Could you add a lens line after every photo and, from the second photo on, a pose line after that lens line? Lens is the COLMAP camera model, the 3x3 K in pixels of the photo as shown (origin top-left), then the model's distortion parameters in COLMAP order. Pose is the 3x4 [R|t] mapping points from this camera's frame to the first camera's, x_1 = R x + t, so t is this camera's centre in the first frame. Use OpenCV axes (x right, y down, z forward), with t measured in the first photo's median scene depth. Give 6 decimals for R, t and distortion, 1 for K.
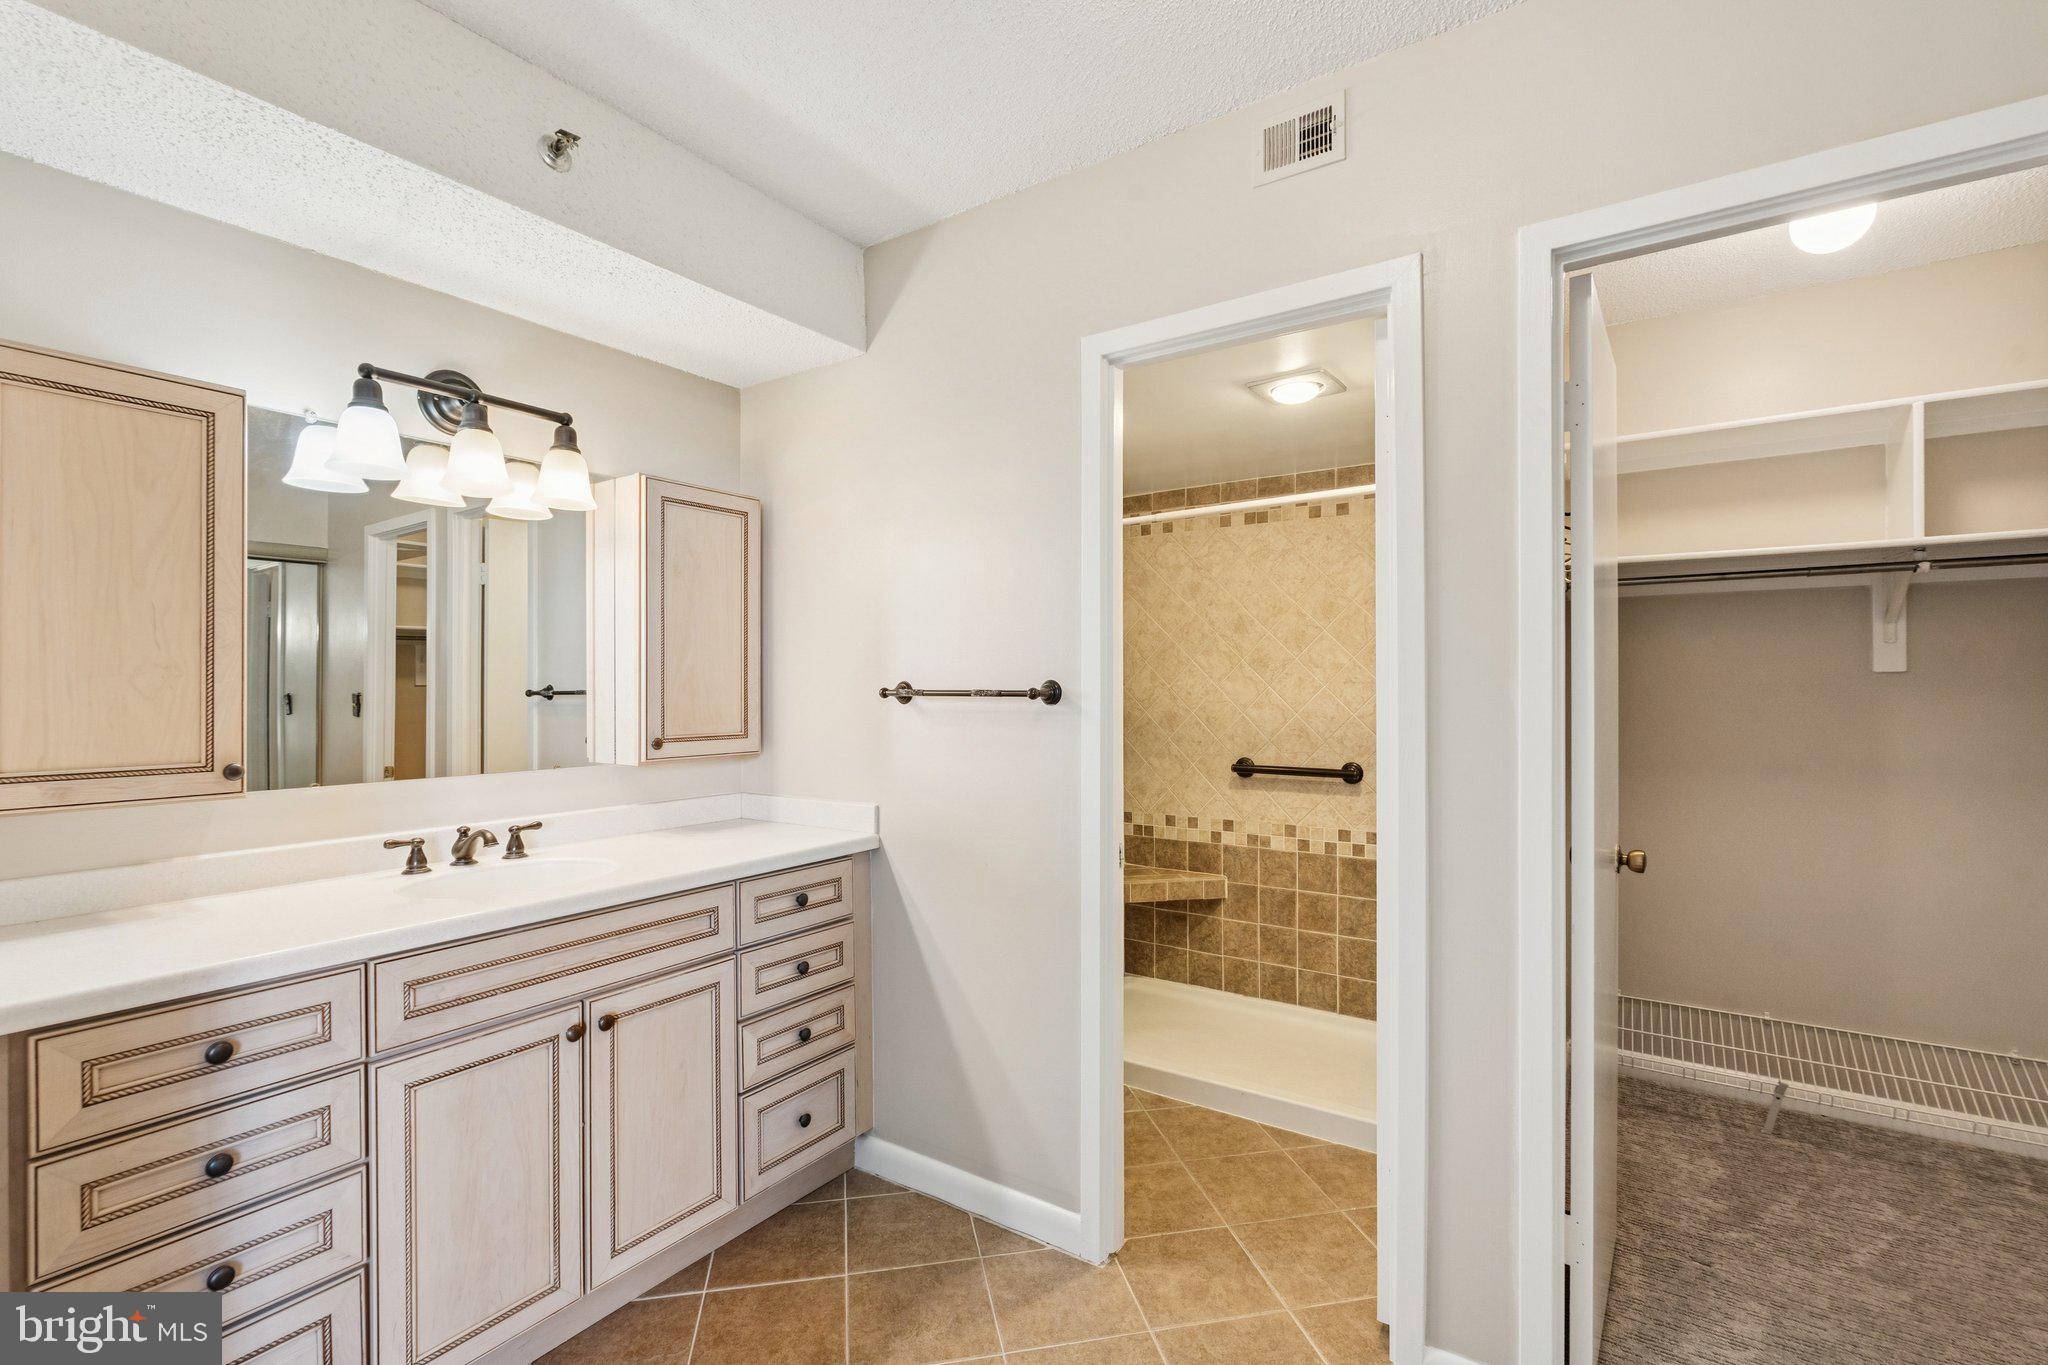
lens RADIAL K [[885.1, 0, 1024.4], [0, 885.1, 687.8], [0, 0, 1]] dist [-0.001390, -0.000040]
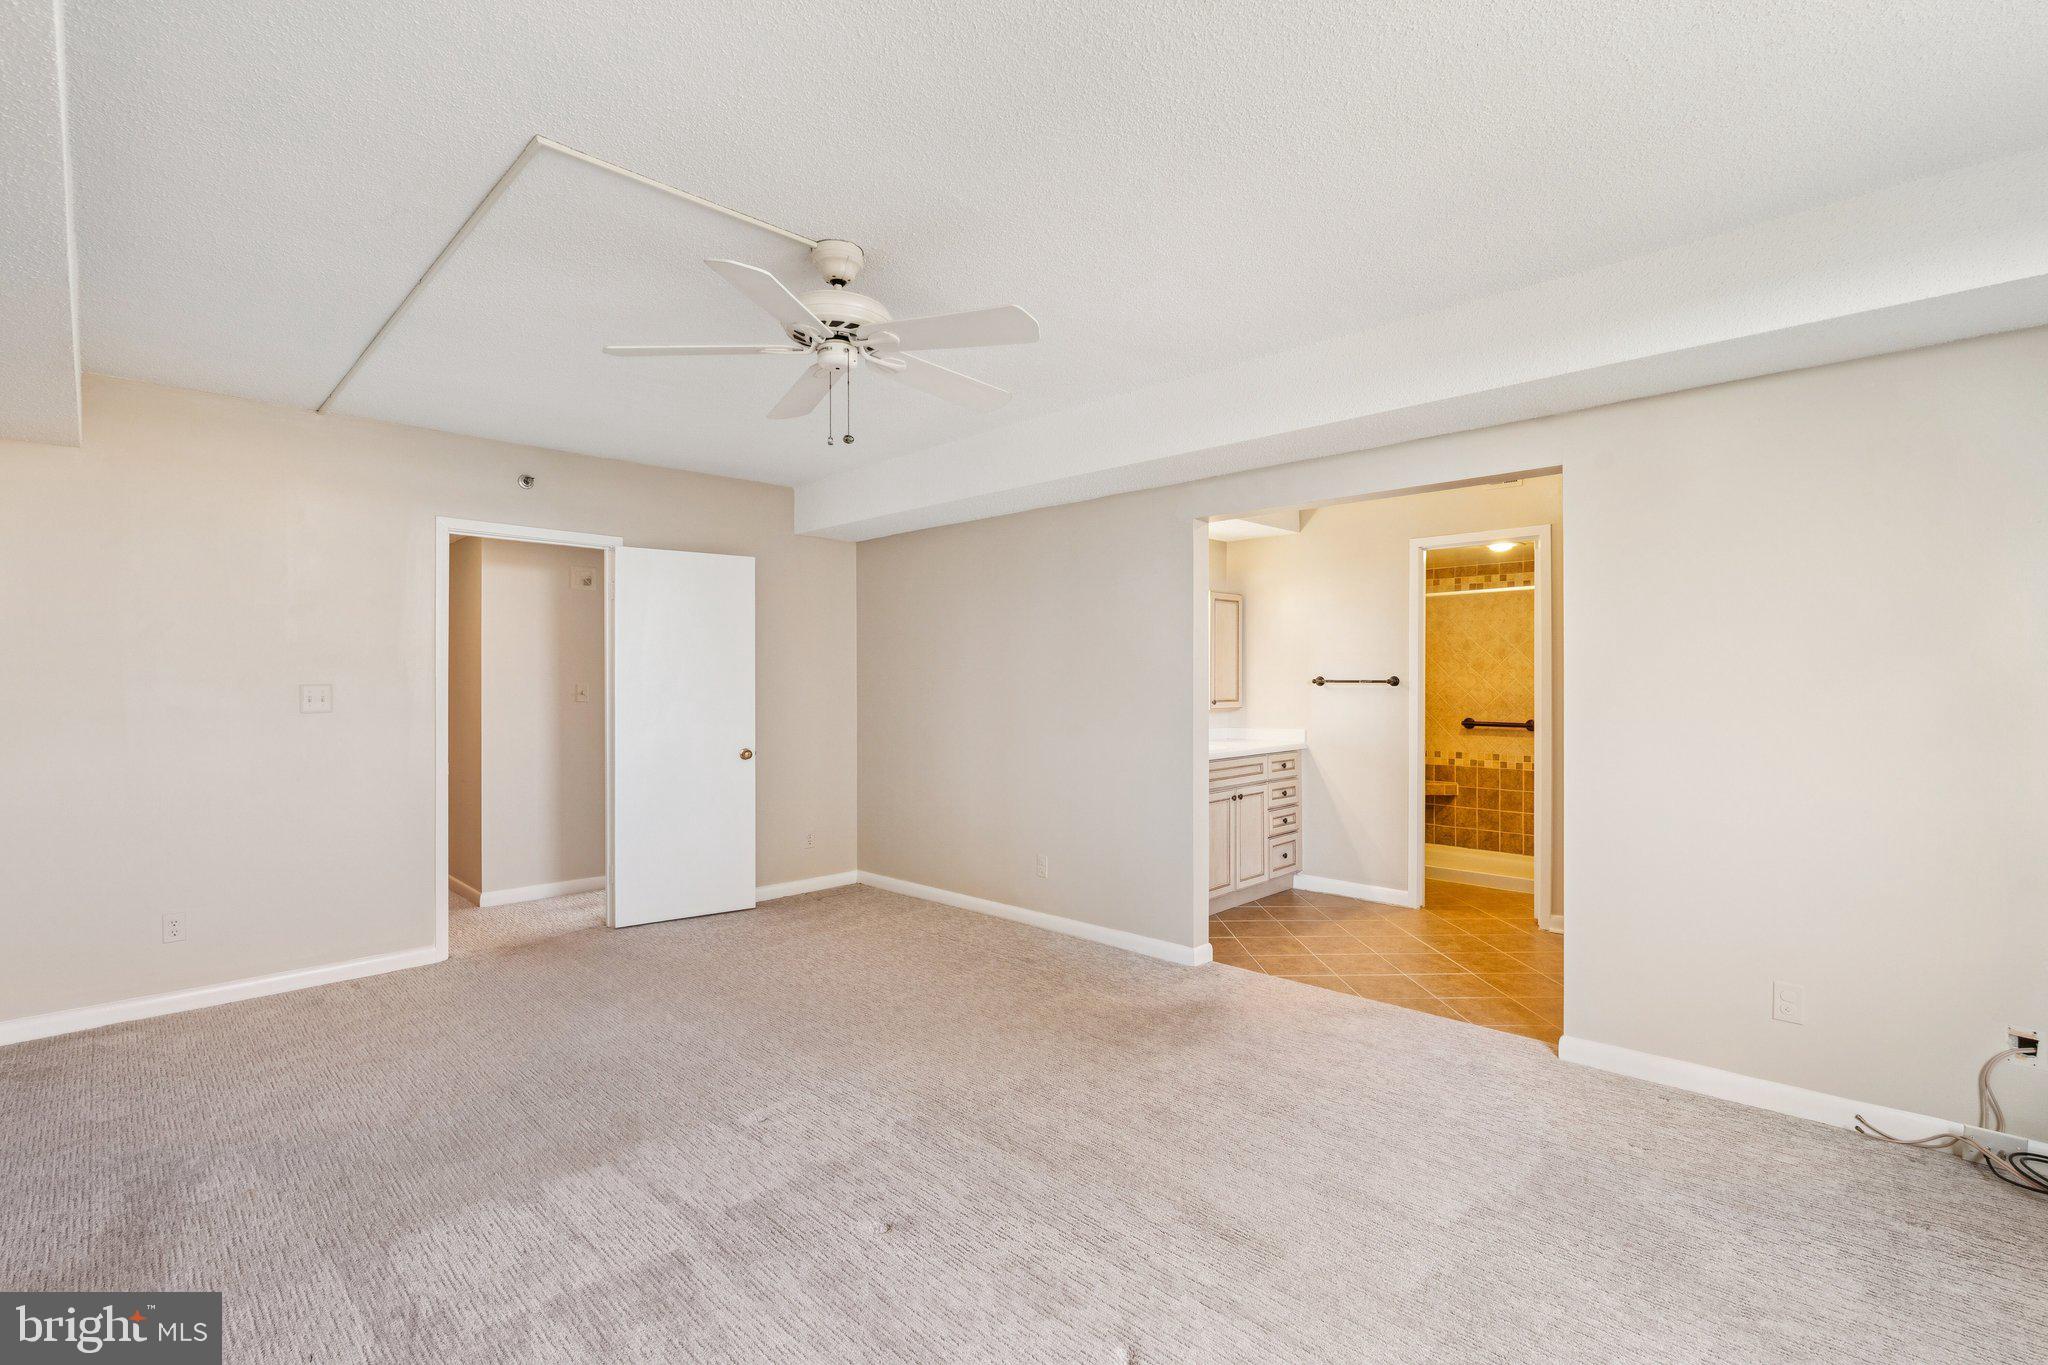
lens RADIAL K [[907.3, 0, 1019.2], [0, 907.3, 687.1], [0, 0, 1]] dist [-0.004023, 0.000029]
pose [[0.983676, 0.001362, -0.179946, -0.448861], [-0.000435, 0.999986, 0.005190, 0.008235], [0.179951, -0.005027, 0.983663, -1.379217]]
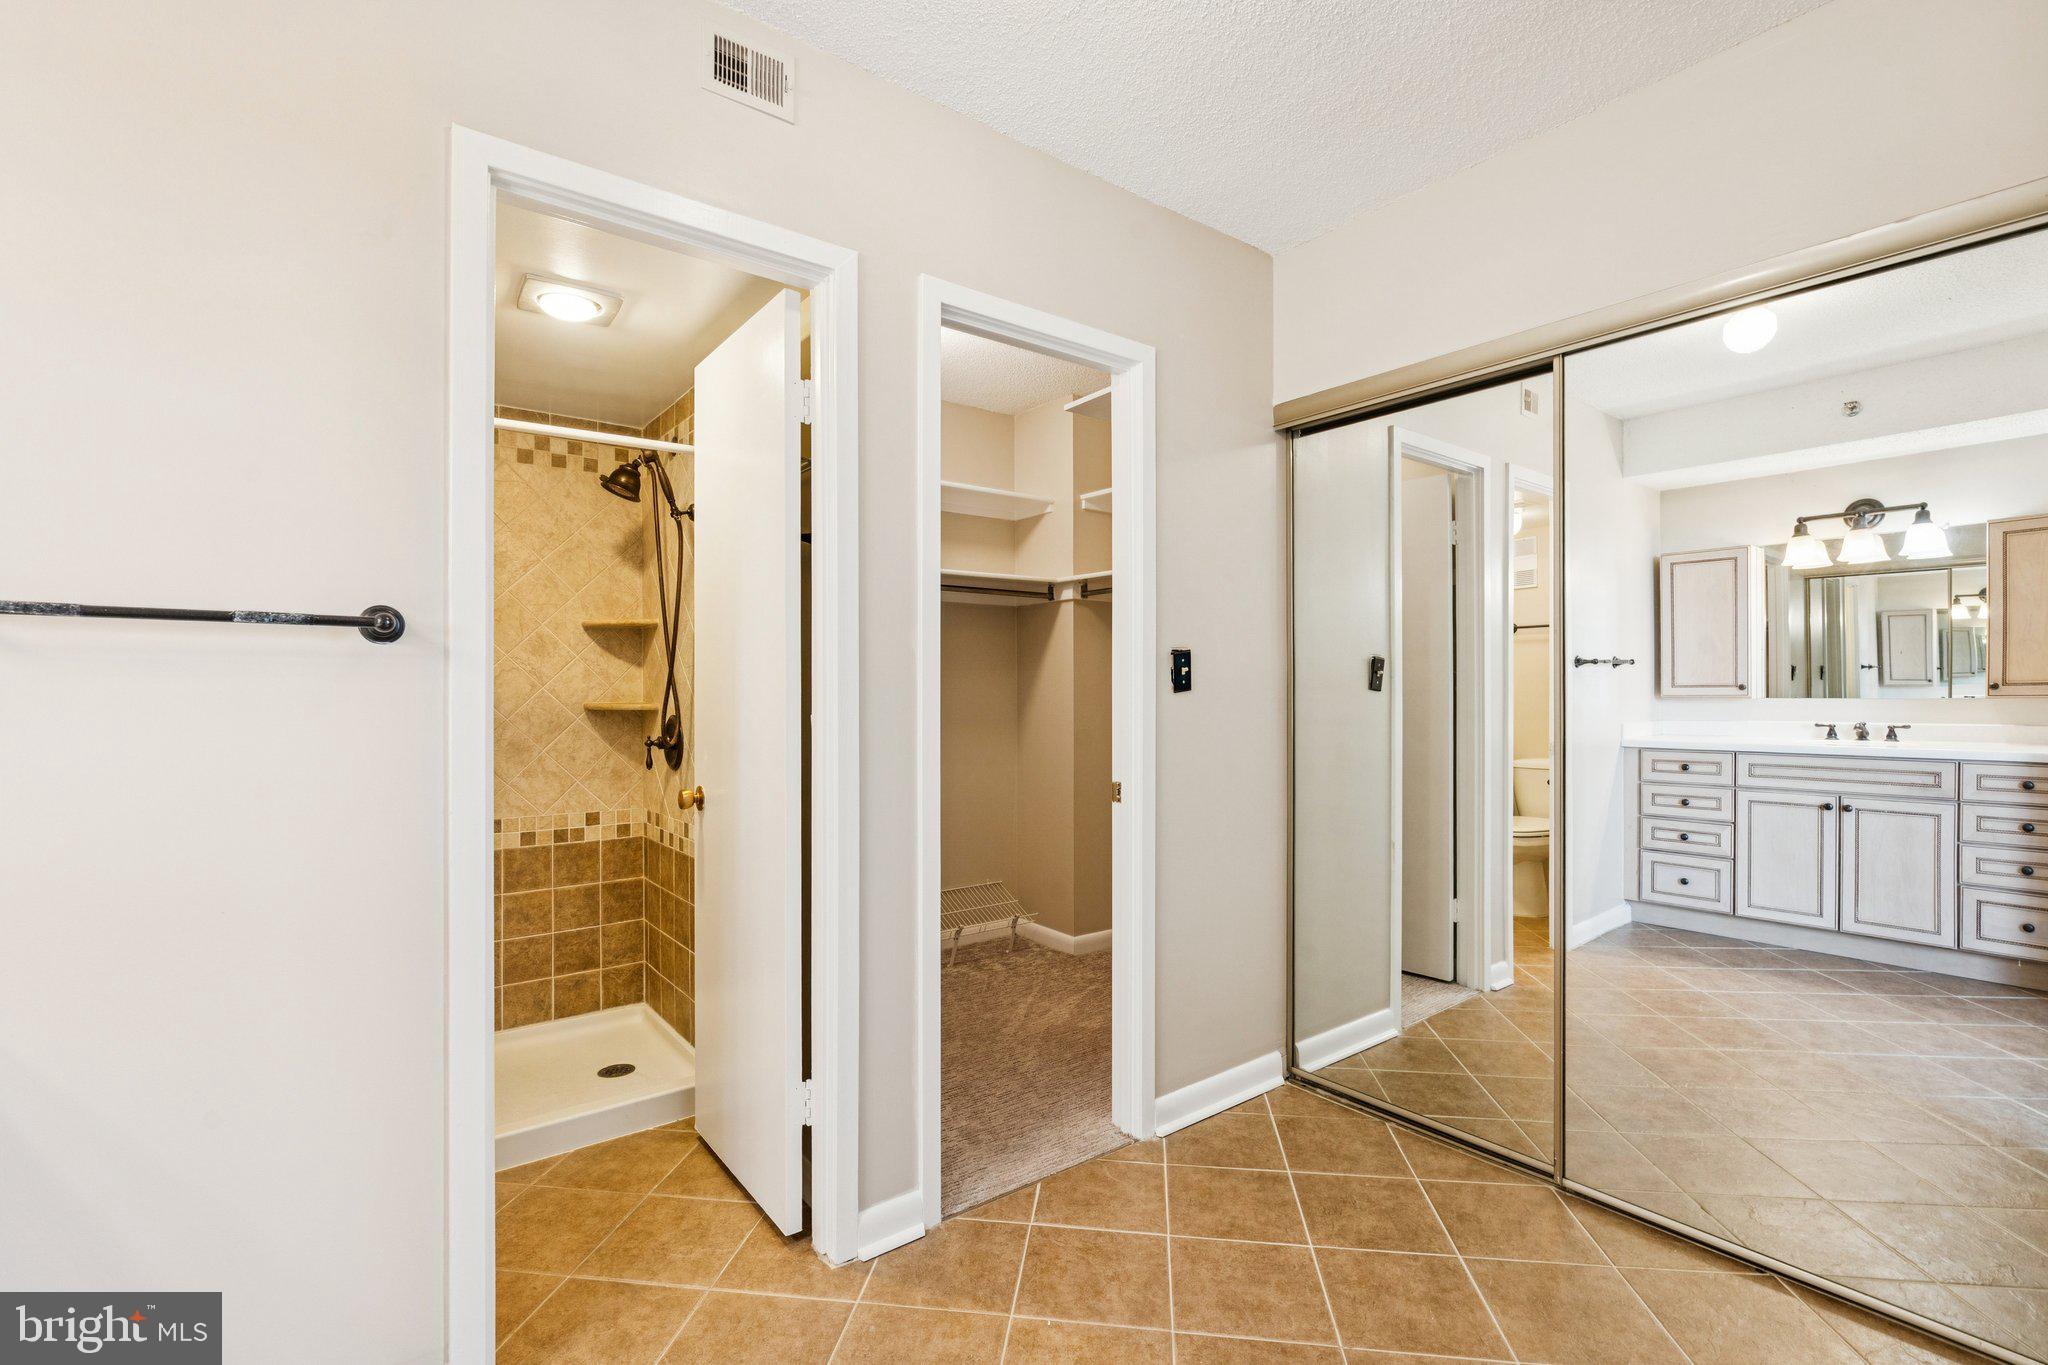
lens RADIAL K [[907.3, 0, 1019.2], [0, 907.3, 687.1], [0, 0, 1]] dist [-0.004023, 0.000029]
pose [[0.315128, 0.000854, 0.949049, -0.381867], [-0.001441, 0.999999, -0.000422, 0.043295], [-0.949048, -0.001235, 0.315129, 0.280370]]
